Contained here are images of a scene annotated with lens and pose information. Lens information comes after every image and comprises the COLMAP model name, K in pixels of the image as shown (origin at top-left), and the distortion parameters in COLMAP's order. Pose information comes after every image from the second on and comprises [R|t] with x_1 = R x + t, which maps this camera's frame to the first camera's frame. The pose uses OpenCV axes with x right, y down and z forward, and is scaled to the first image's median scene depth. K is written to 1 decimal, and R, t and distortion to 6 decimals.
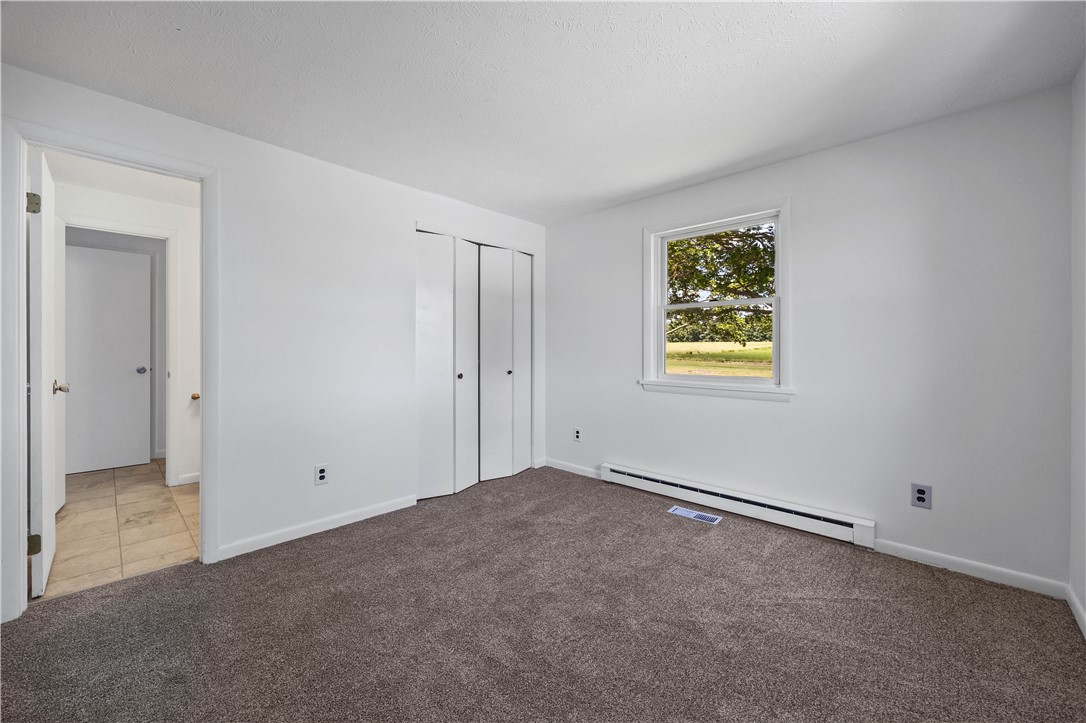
lens RADIAL K [[424.6, 0, 548.6], [0, 424.6, 343.9], [0, 0, 1]] dist [-0.001300, 0.000405]
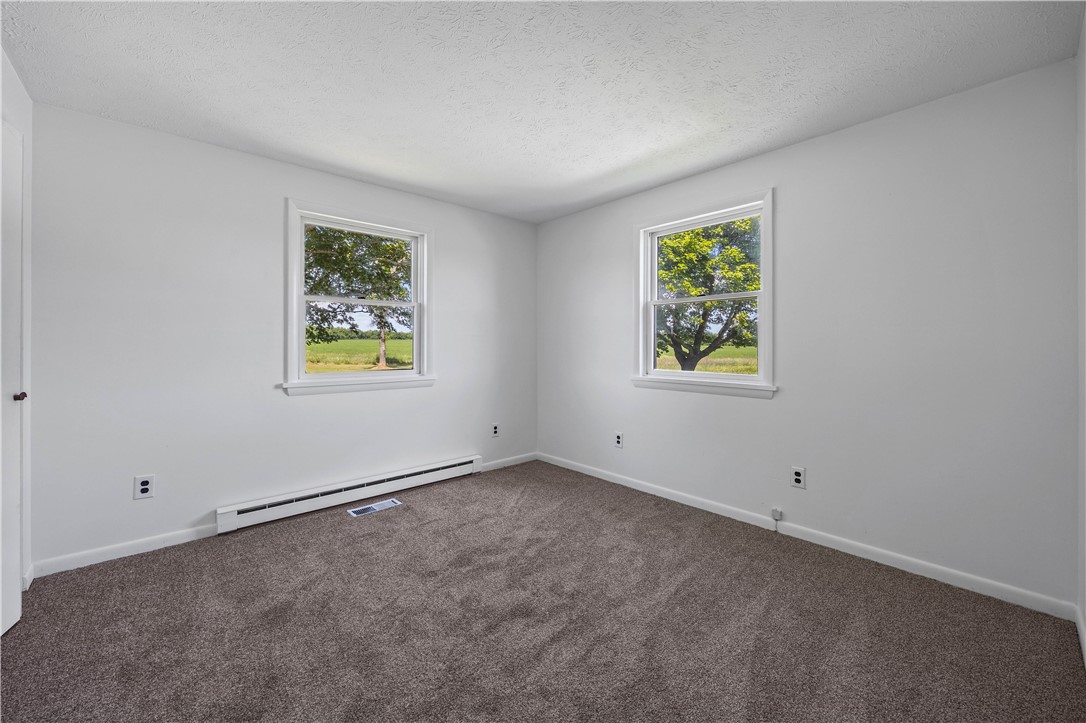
lens RADIAL K [[424.6, 0, 548.6], [0, 424.6, 343.9], [0, 0, 1]] dist [-0.001300, 0.000405]
pose [[0.088059, 0.000572, 0.996115, -0.687349], [-0.009988, 0.999950, 0.000308, 0.004549], [-0.996065, -0.009977, 0.088060, 0.533843]]
